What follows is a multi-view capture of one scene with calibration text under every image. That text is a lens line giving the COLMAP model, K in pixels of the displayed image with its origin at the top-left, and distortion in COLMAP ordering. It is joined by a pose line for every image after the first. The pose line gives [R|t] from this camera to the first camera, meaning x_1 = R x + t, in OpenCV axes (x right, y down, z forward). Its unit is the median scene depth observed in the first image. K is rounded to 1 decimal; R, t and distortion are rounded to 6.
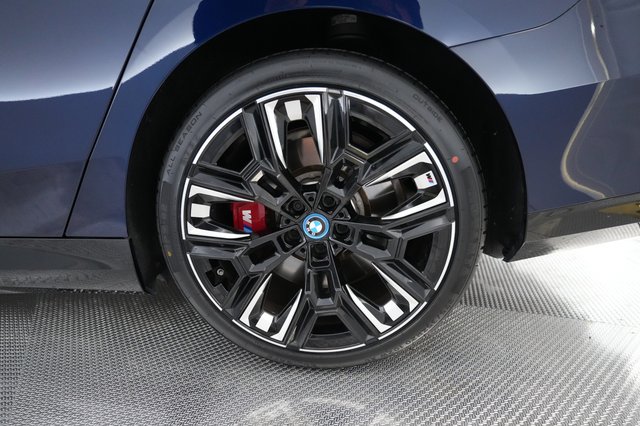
lens RADIAL K [[344.4, 0, 320.2], [0, 344.4, 212.6], [0, 0, 1]] dist [-0.003486, -0.000173]
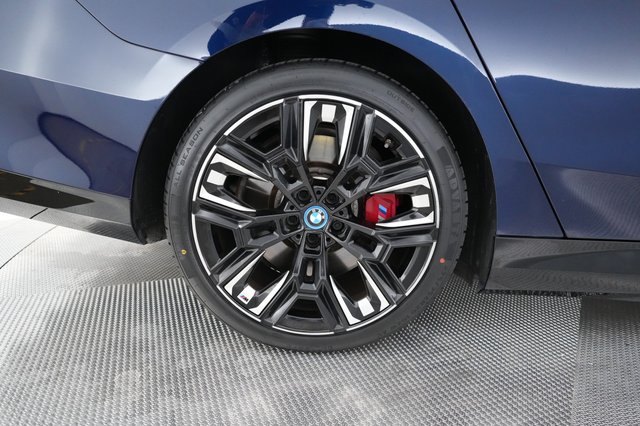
lens RADIAL K [[452.4, 0, 317.8], [0, 452.4, 213.3], [0, 0, 1]] dist [0.077202, 0.000422]
pose [[0.960934, 0.233282, 0.148945, -0.230477], [-0.233296, 0.972246, -0.017622, 0.051906], [-0.148922, -0.017814, 0.988688, -0.434882]]
